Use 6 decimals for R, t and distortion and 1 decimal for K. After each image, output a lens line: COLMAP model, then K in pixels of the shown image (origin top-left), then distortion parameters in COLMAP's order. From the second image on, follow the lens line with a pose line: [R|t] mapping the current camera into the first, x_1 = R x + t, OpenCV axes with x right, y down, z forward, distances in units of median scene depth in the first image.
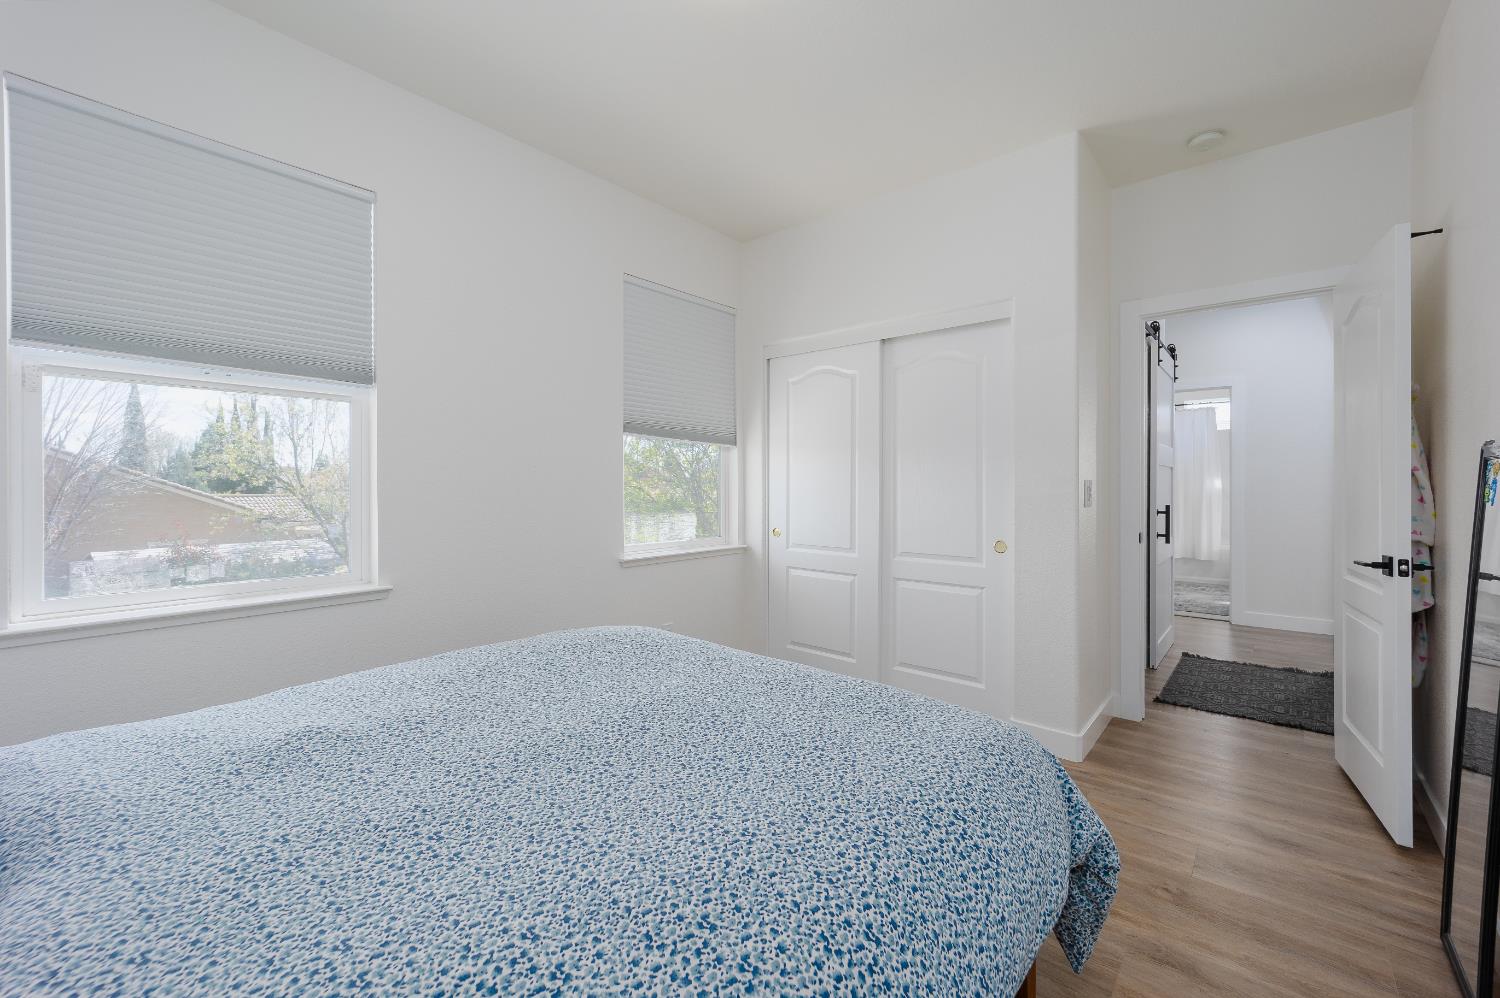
lens RADIAL K [[607.7, 0, 747.5], [0, 607.7, 480.9], [0, 0, 1]] dist [-0.000945, -0.000302]
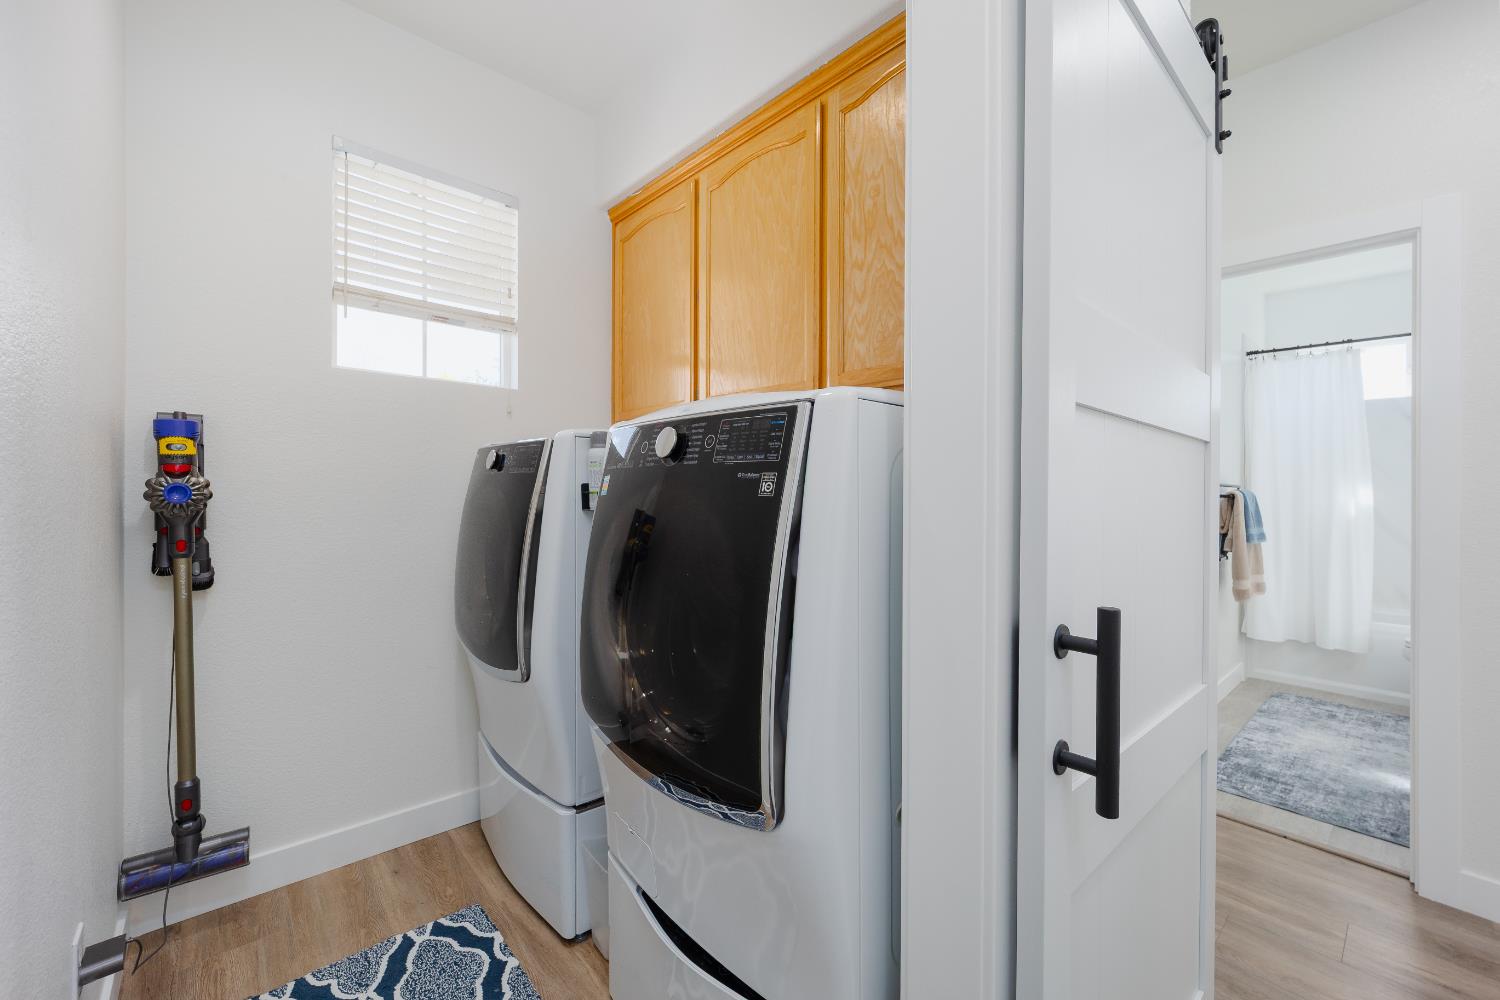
lens RADIAL K [[597.8, 0, 747.7], [0, 597.8, 503.9], [0, 0, 1]] dist [-0.001595, -0.000311]
pose [[0.990985, 0.002136, -0.133958, 0.603199], [-0.001372, 0.999982, 0.005797, 0.006274], [0.133968, -0.005561, 0.990970, 0.798673]]
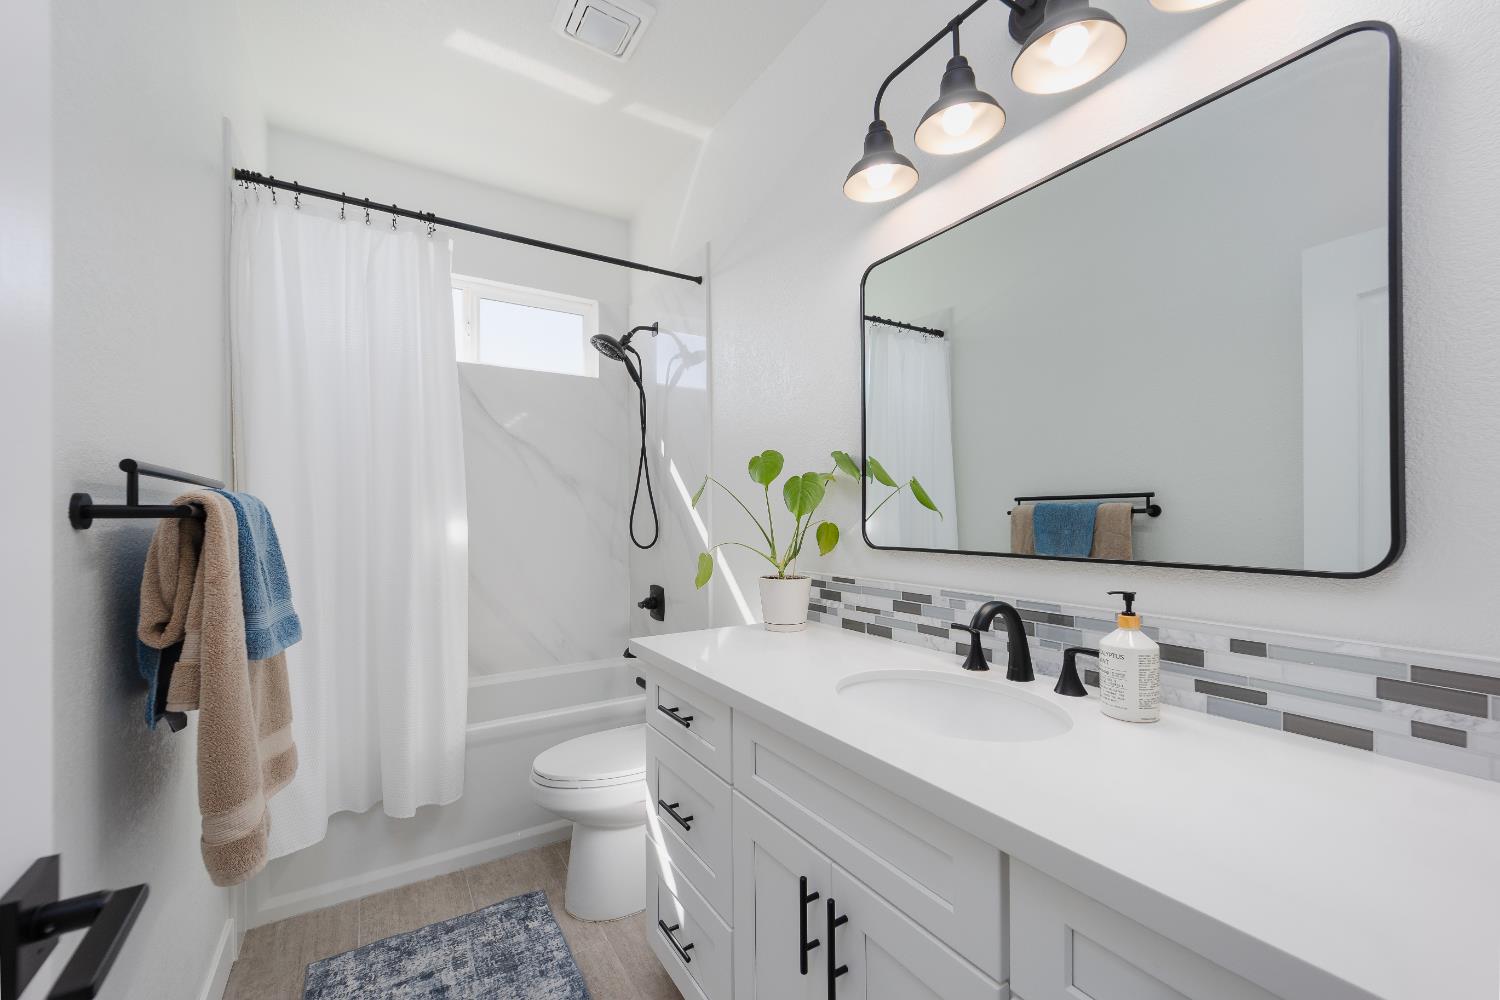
lens RADIAL K [[597.8, 0, 747.7], [0, 597.8, 503.9], [0, 0, 1]] dist [-0.001595, -0.000311]
pose [[0.283820, 0.003849, 0.958870, 1.022120], [0.008222, 0.999945, -0.006447, -0.001136], [-0.958842, 0.009713, 0.283773, 1.480232]]
